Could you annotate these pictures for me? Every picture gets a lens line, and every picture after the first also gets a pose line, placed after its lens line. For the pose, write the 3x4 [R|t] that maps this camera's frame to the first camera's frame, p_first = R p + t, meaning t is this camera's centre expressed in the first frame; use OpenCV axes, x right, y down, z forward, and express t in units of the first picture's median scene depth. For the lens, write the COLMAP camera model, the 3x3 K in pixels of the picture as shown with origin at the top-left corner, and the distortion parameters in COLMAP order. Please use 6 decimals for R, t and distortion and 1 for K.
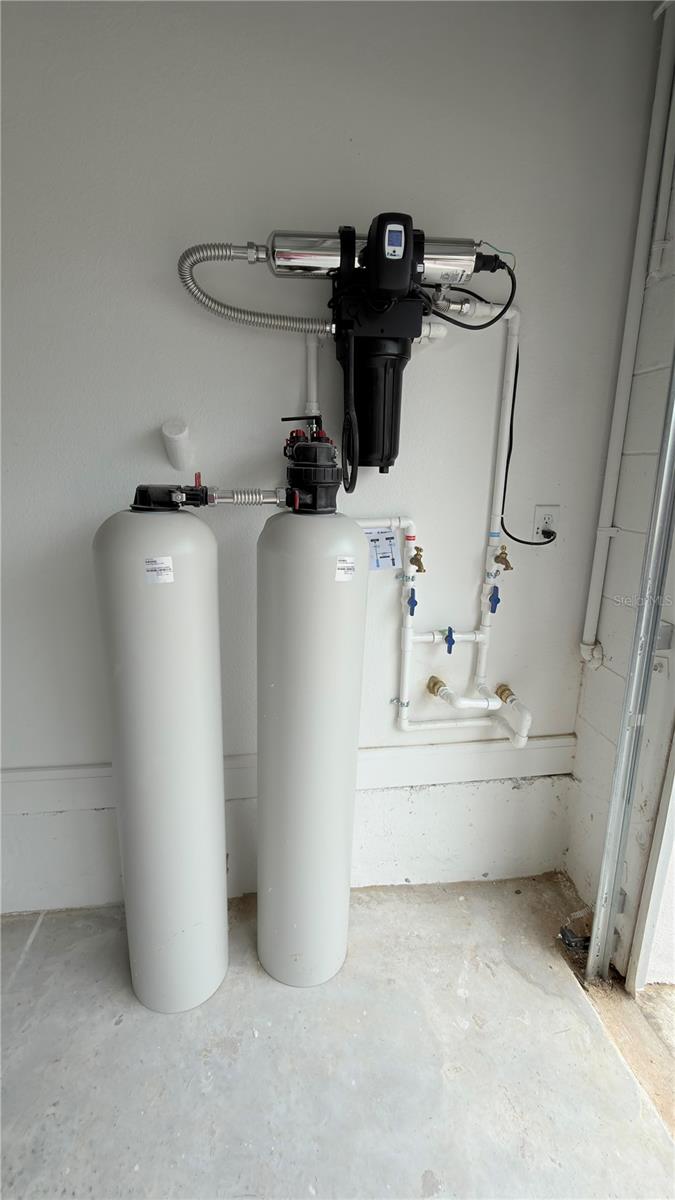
lens RADIAL K [[524.5, 0, 339.4], [0, 524.5, 599.2], [0, 0, 1]] dist [0.010872, 0.000013]
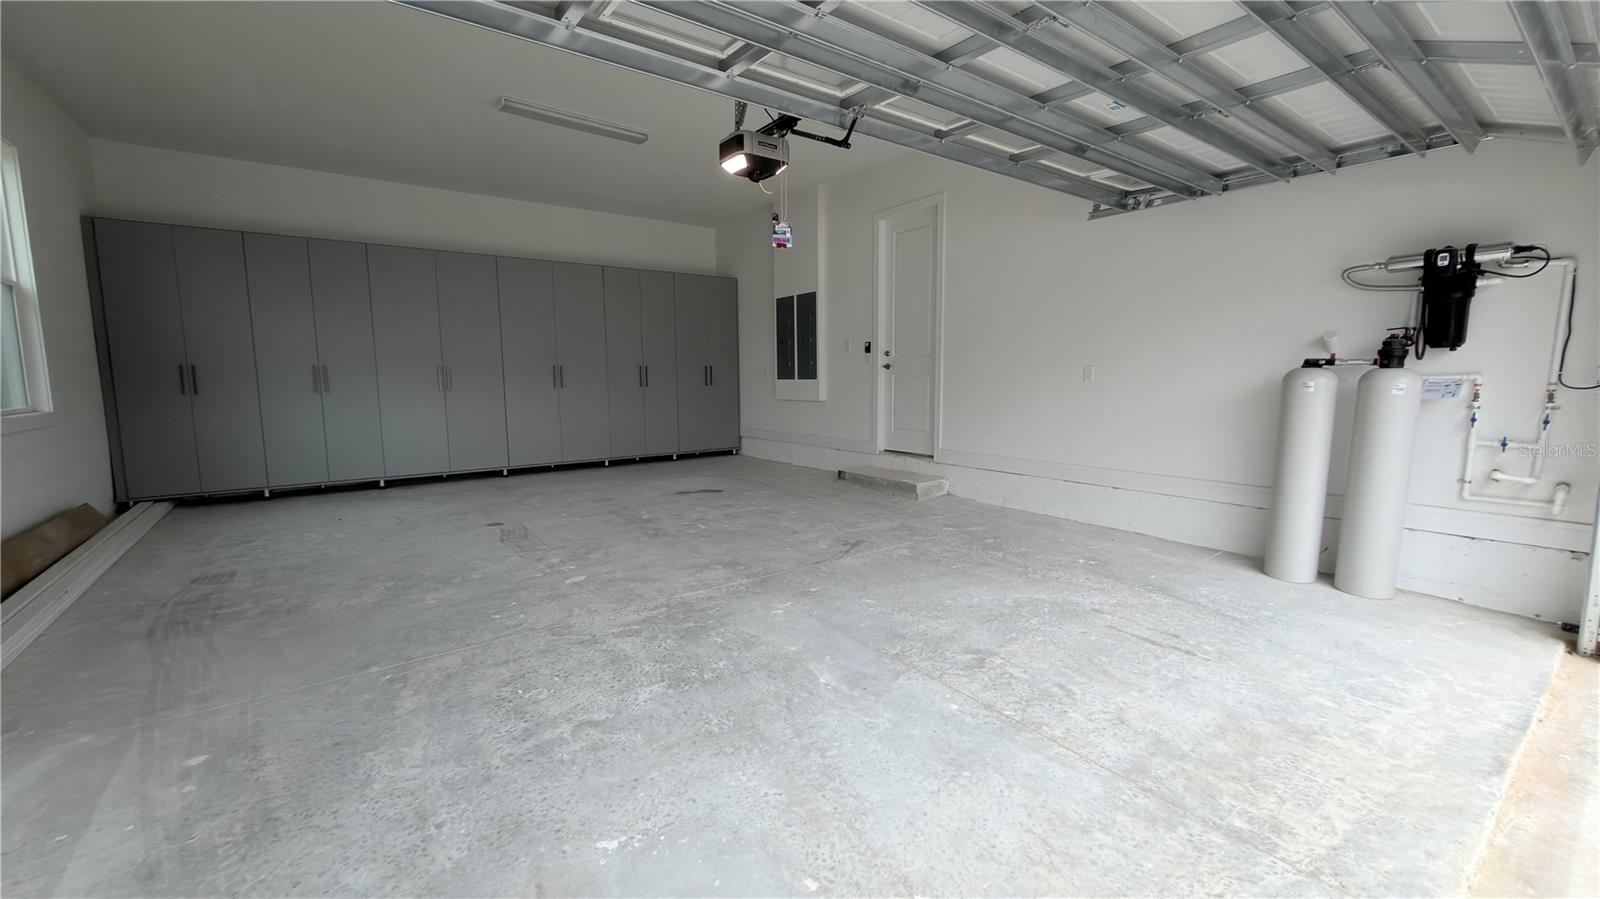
lens RADIAL K [[644.7, 0, 802.2], [0, 644.7, 455.0], [0, 0, 1]] dist [0.000763, -0.000647]
pose [[0.488848, 0.090593, -0.867652, 1.055473], [-0.197381, 0.980287, -0.008854, 0.669874], [0.849746, 0.175586, 0.497092, -2.292472]]
